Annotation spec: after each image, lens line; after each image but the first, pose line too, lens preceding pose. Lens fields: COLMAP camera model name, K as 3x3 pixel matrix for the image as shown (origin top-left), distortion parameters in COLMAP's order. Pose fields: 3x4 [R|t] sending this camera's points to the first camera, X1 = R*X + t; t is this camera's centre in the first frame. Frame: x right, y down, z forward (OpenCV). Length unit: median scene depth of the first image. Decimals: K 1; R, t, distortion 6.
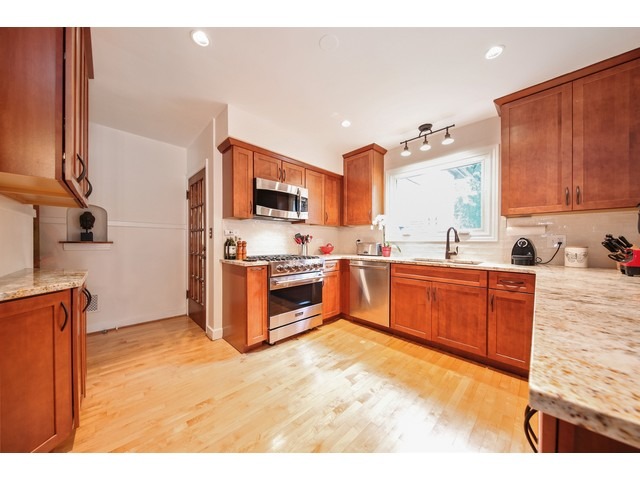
lens RADIAL K [[212.7, 0, 321.6], [0, 212.7, 242.3], [0, 0, 1]] dist [0.001611, 0.000071]
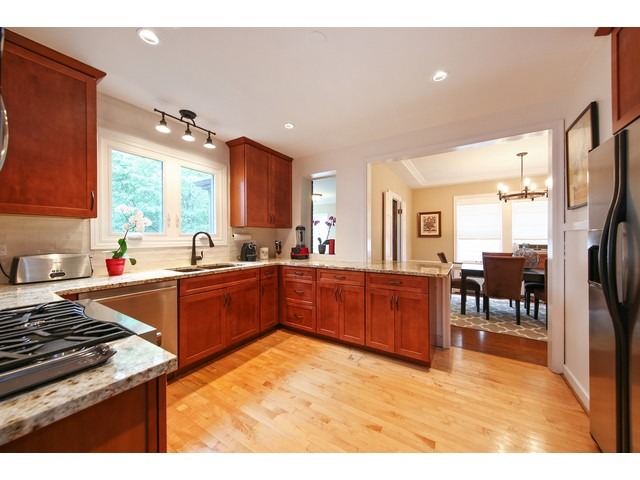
lens RADIAL K [[233.0, 0, 319.4], [0, 233.0, 236.7], [0, 0, 1]] dist [0.000626, -0.000027]
pose [[-0.214469, 0.000018, 0.976731, -0.605047], [0.004816, 0.999988, 0.001039, -0.049876], [-0.976719, 0.004927, -0.214466, 0.764464]]
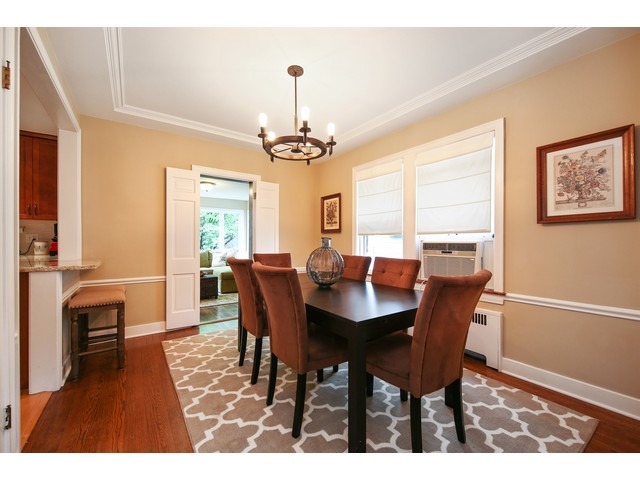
lens RADIAL K [[265.2, 0, 320.9], [0, 265.2, 241.2], [0, 0, 1]] dist [-0.000012, -0.000015]
pose [[0.162646, -0.000852, 0.986684, -0.316887], [0.003217, 0.999995, 0.000334, 0.018310], [-0.986679, 0.003119, 0.162648, -1.076083]]
